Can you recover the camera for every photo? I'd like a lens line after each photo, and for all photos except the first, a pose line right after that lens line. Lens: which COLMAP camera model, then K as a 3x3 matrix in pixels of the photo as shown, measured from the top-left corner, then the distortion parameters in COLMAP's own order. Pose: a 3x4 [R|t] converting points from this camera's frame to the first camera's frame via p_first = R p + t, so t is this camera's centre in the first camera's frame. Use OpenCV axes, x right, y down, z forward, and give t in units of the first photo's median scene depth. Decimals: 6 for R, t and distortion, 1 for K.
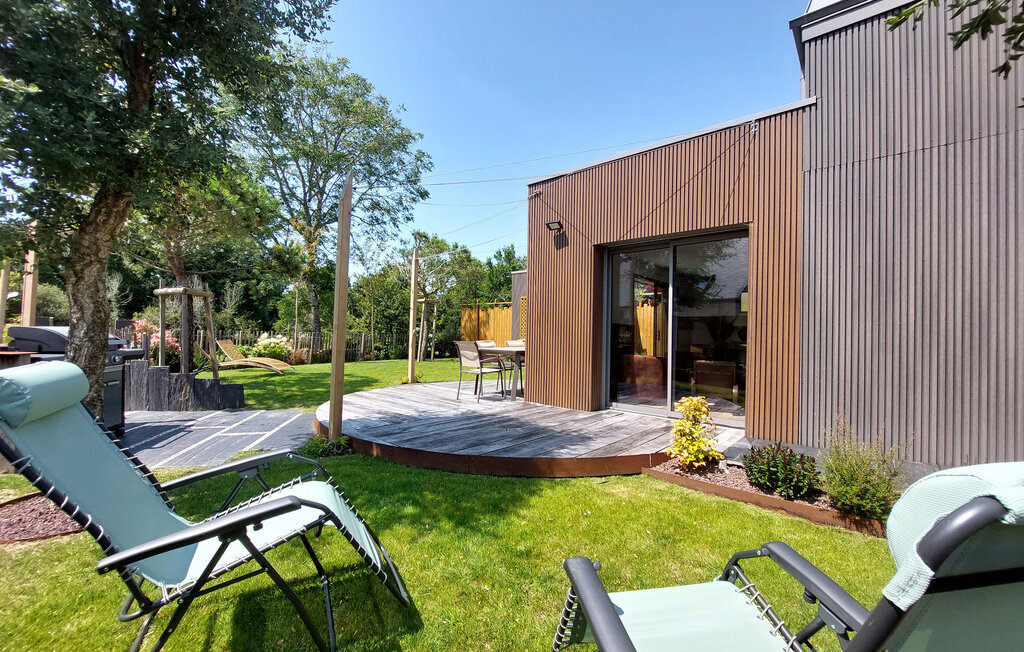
lens RADIAL K [[427.8, 0, 507.9], [0, 427.8, 329.0], [0, 0, 1]] dist [-0.014978, -0.000293]
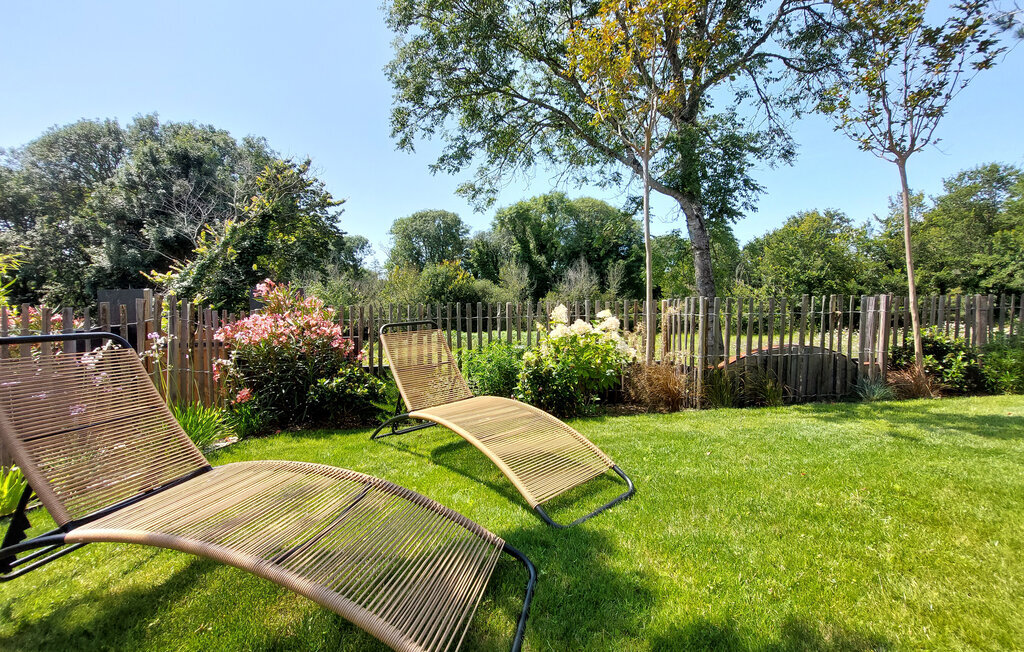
lens RADIAL K [[427.8, 0, 507.9], [0, 427.8, 329.0], [0, 0, 1]] dist [-0.014978, -0.000293]
pose [[0.662099, -0.006138, -0.749391, -0.081545], [0.045581, 0.998445, 0.032094, 0.003304], [0.748029, -0.055408, 0.661350, 0.174862]]
